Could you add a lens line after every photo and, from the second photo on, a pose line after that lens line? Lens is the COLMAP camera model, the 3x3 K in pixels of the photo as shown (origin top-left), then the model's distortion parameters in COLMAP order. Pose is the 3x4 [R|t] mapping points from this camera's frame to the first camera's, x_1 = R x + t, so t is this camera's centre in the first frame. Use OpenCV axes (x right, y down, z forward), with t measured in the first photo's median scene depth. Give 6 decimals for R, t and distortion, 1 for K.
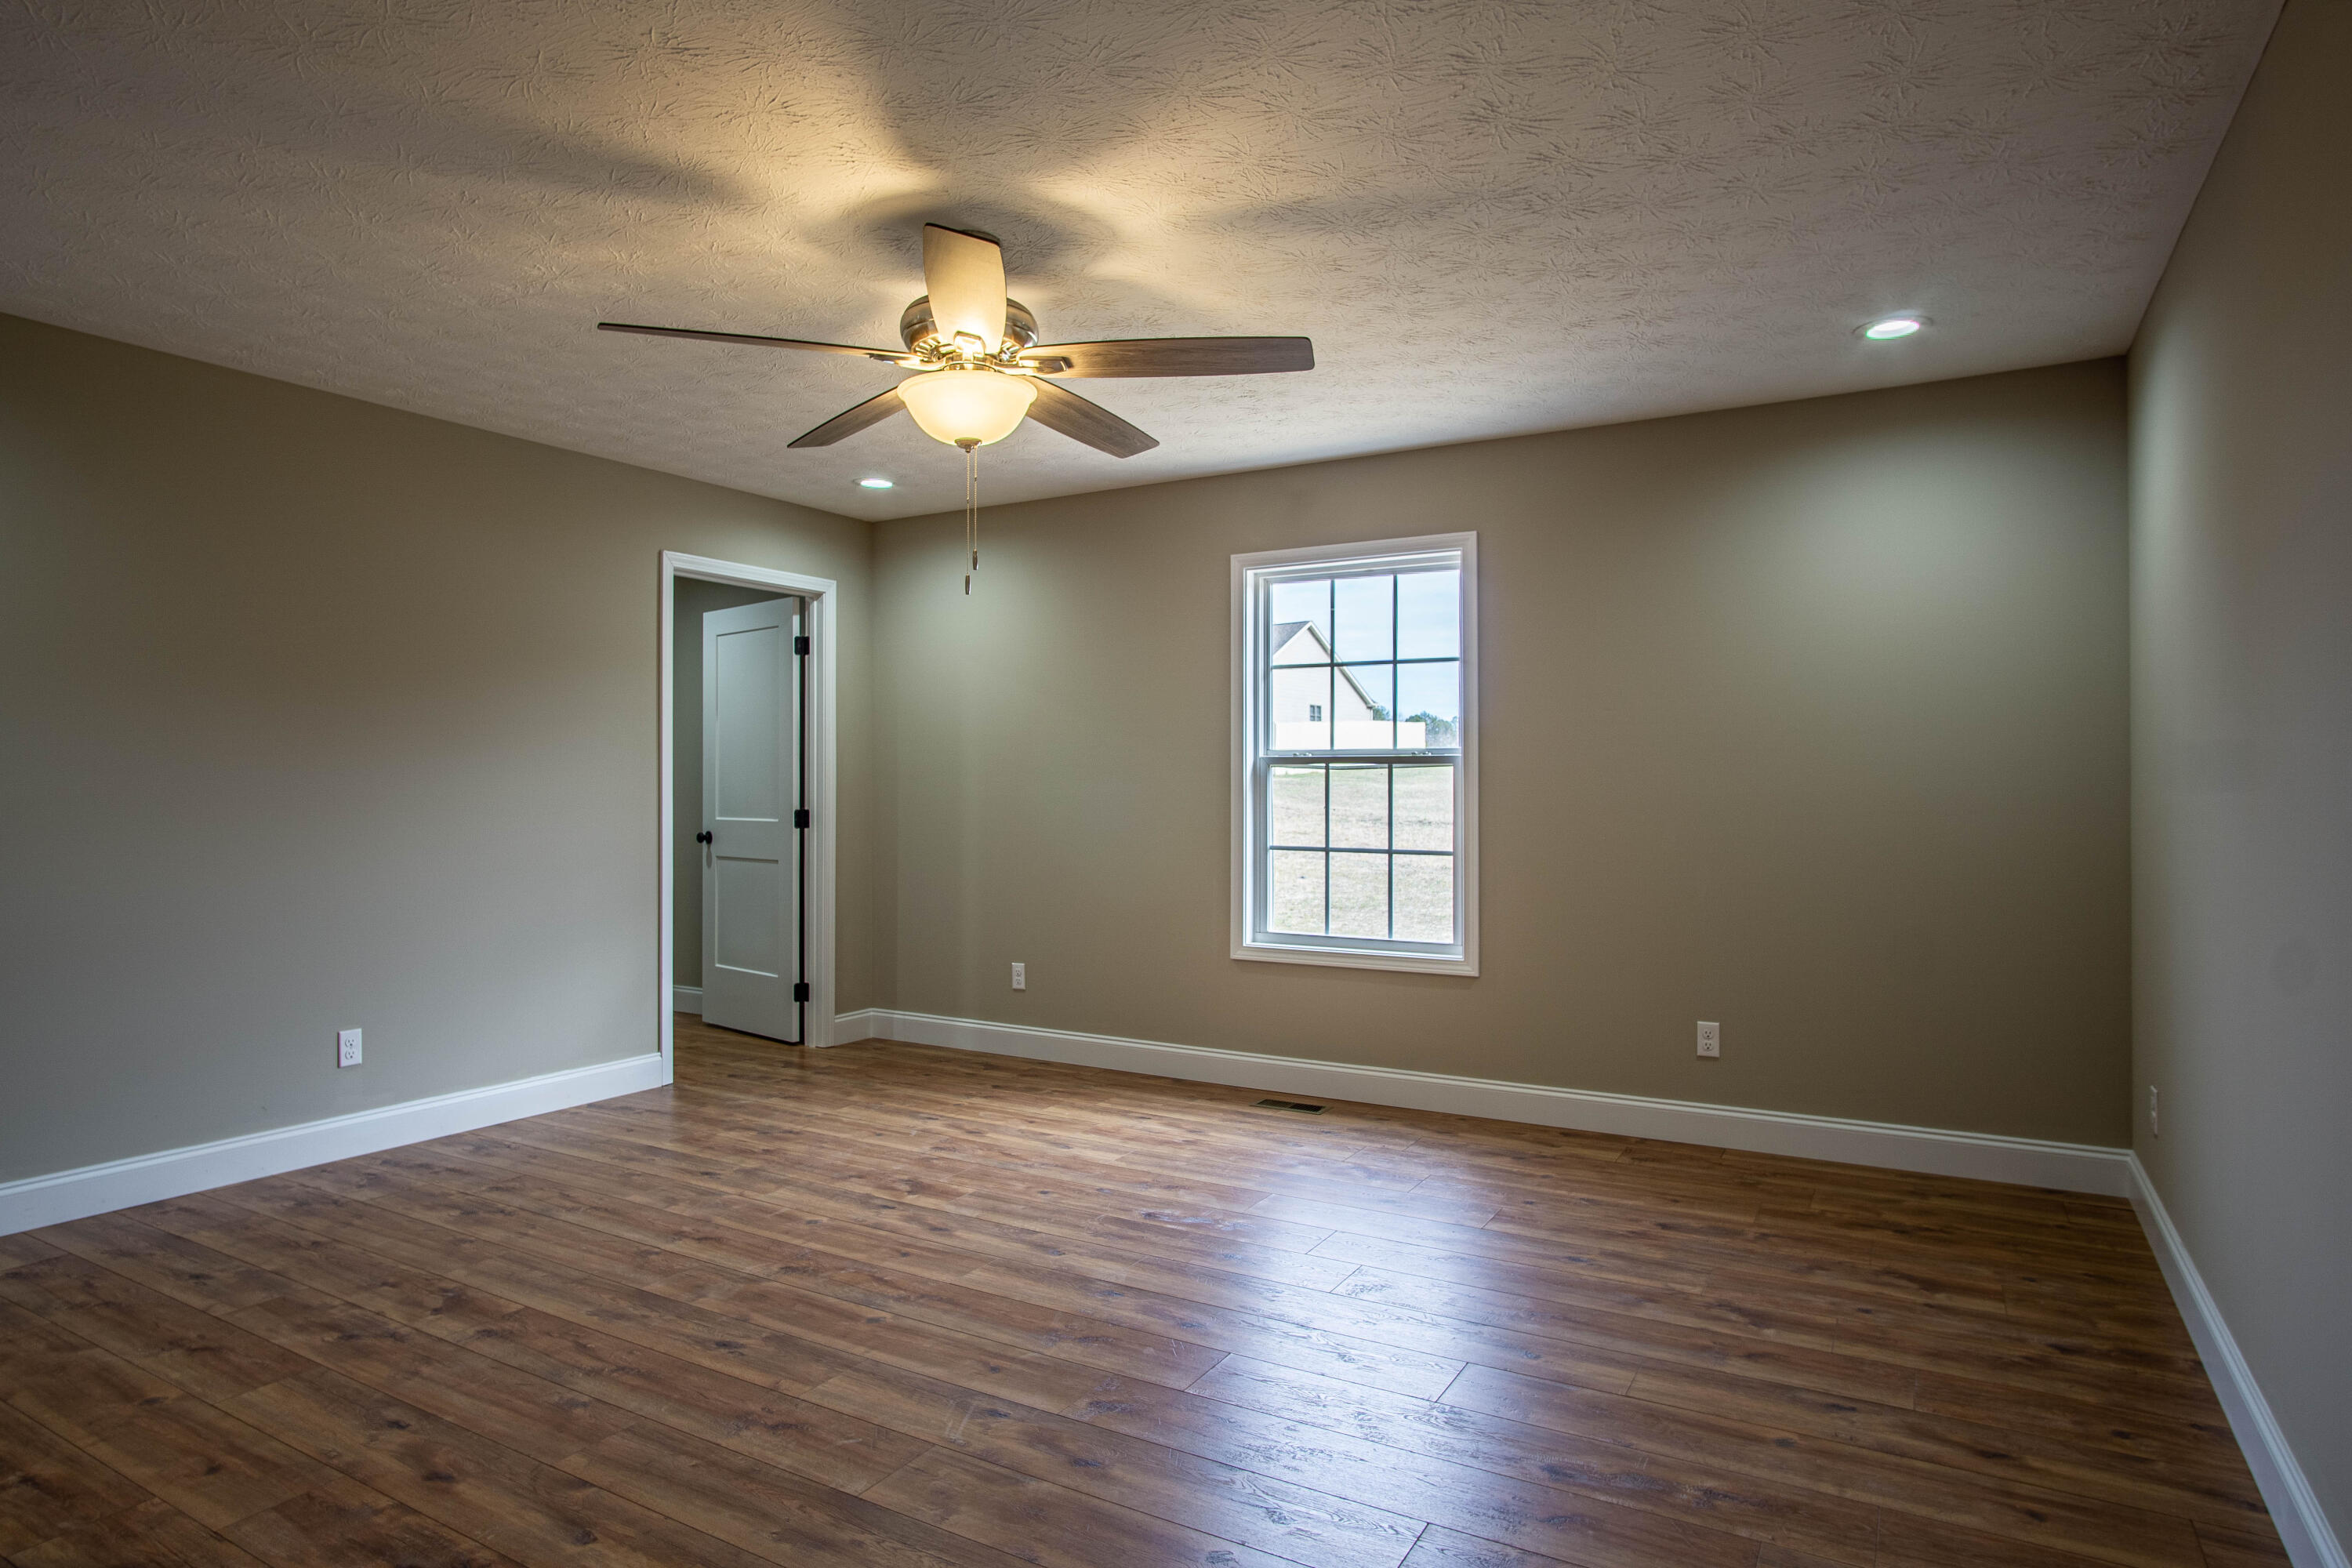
lens RADIAL K [[1340.4, 0, 1199.8], [0, 1340.4, 768.1], [0, 0, 1]] dist [-0.027515, 0.005339]
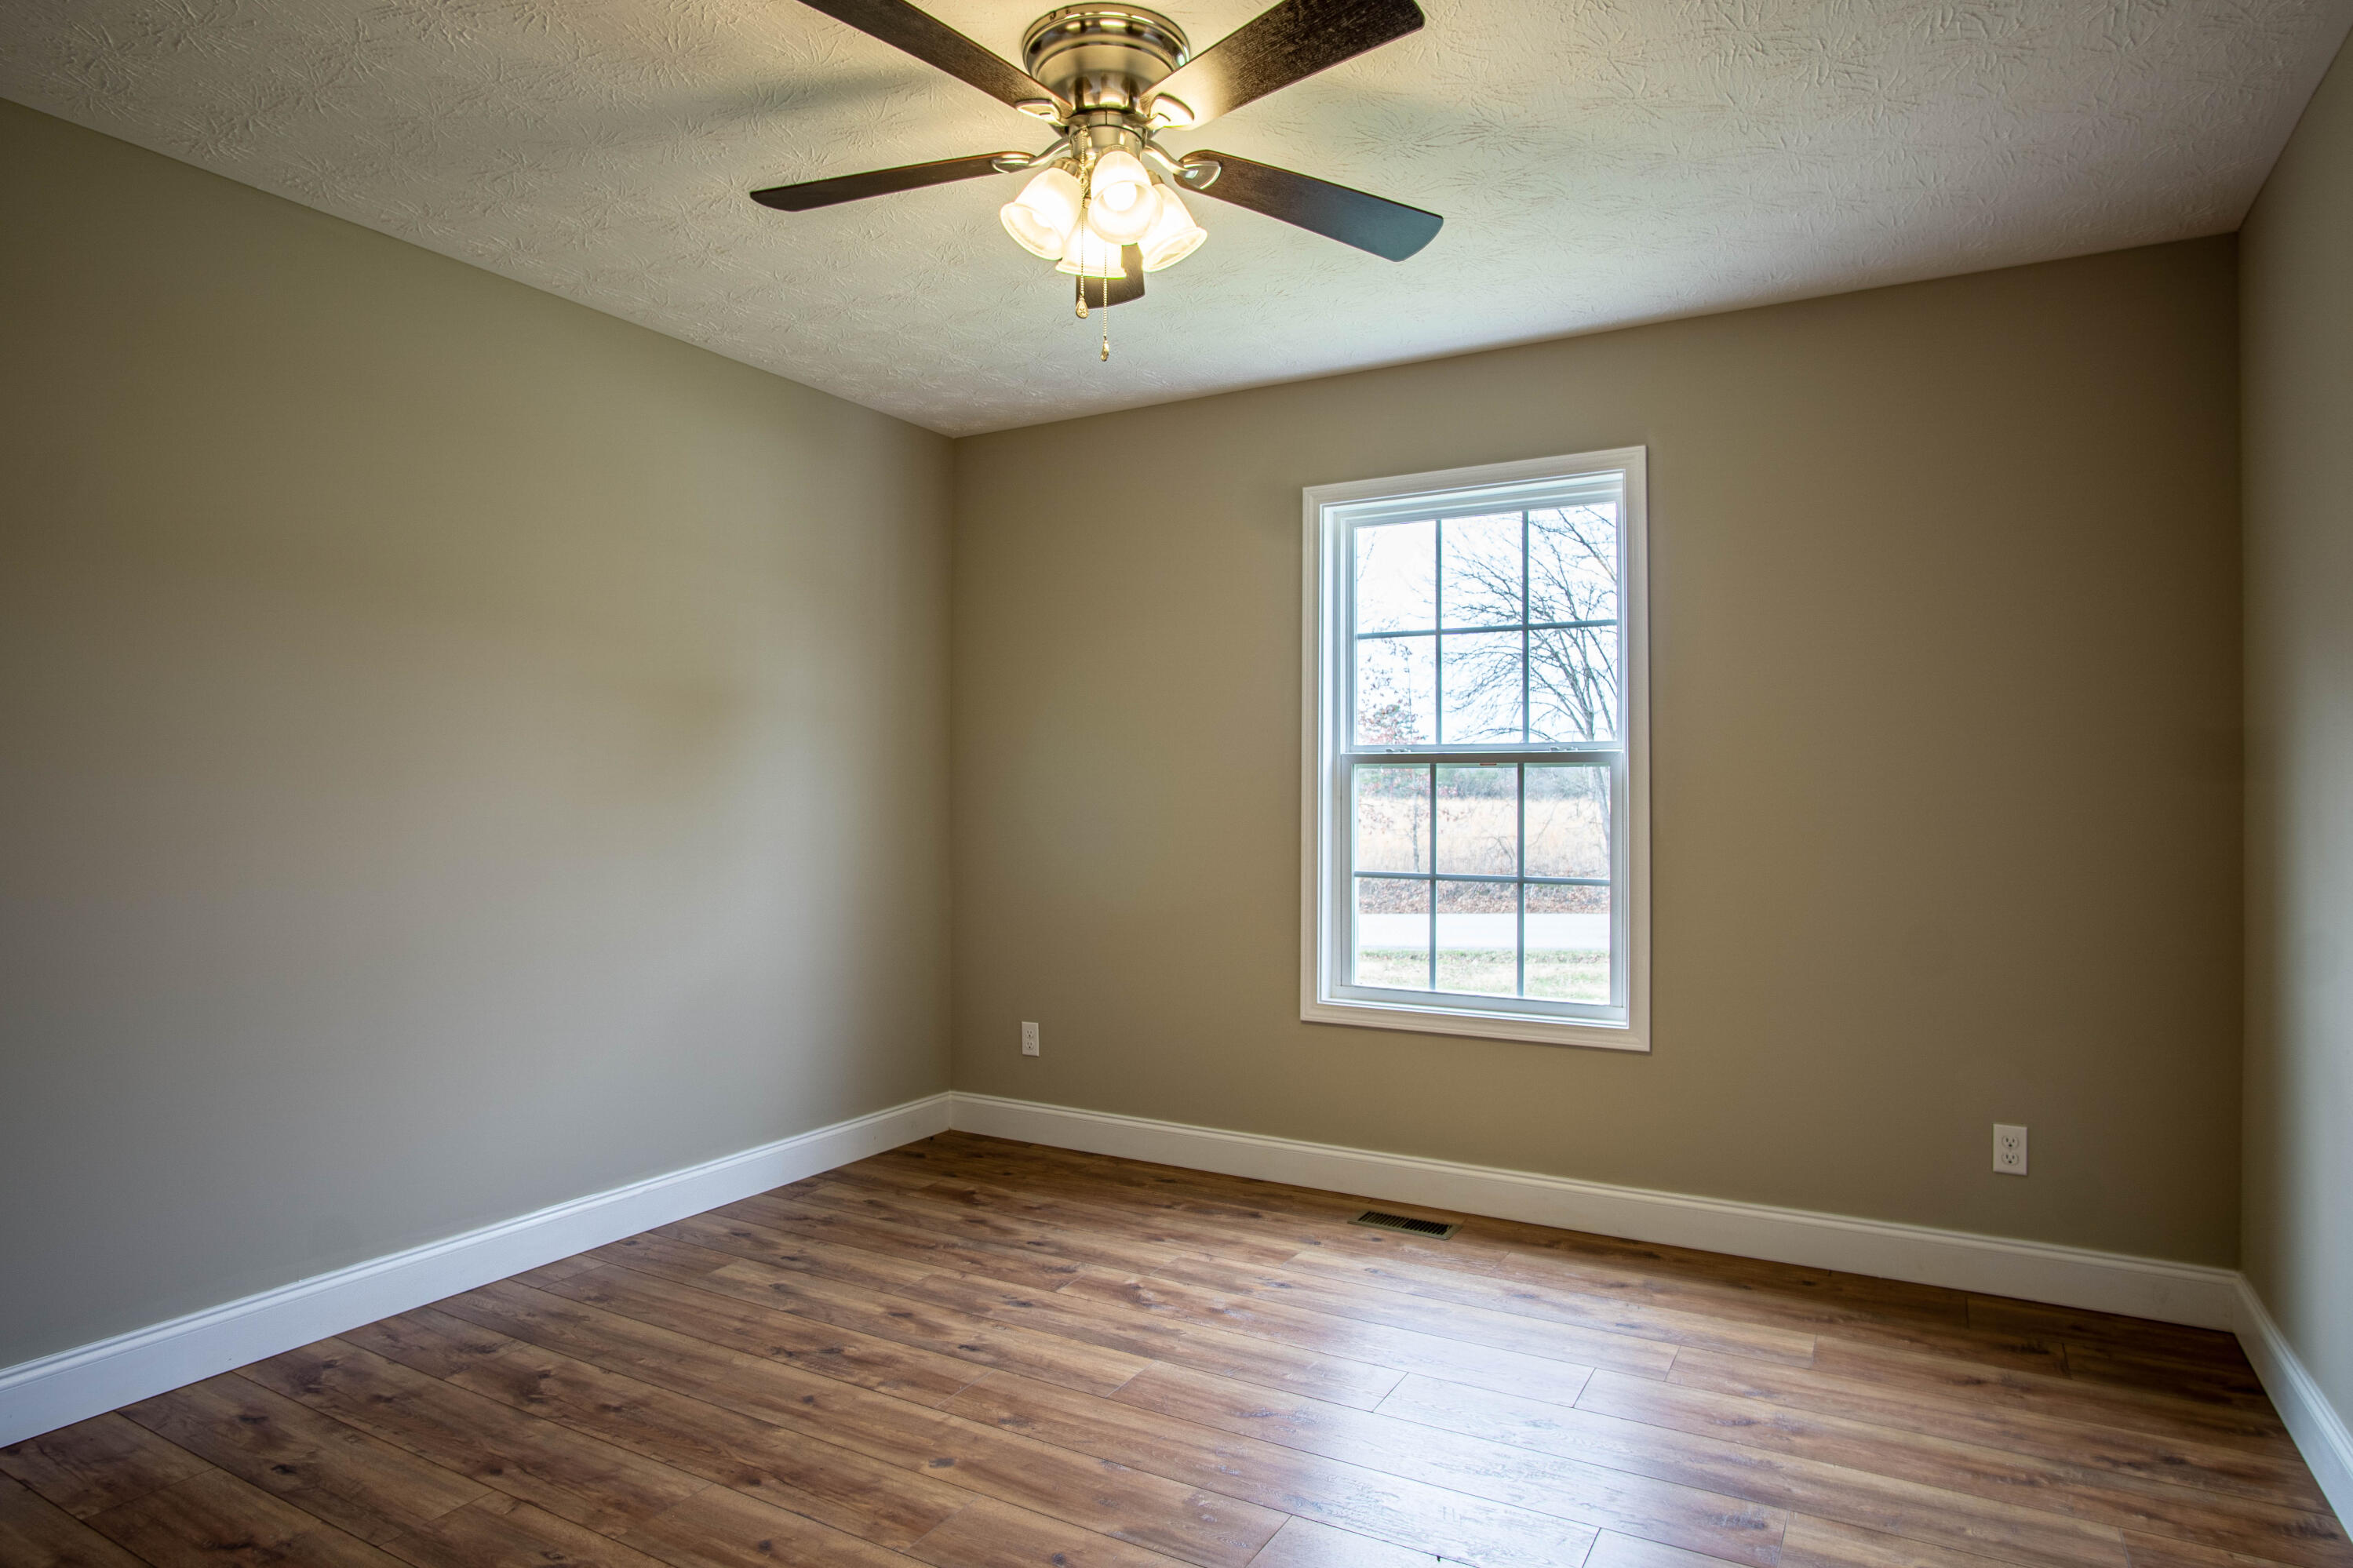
lens RADIAL K [[1340.8, 0, 1174.2], [0, 1340.8, 795.4], [0, 0, 1]] dist [-0.027515, 0.005339]
pose [[0.999933, 0.001435, -0.011451, -0.059920], [-0.001368, 0.999982, 0.005897, 0.015403], [0.011459, -0.005881, 0.999917, 0.351181]]
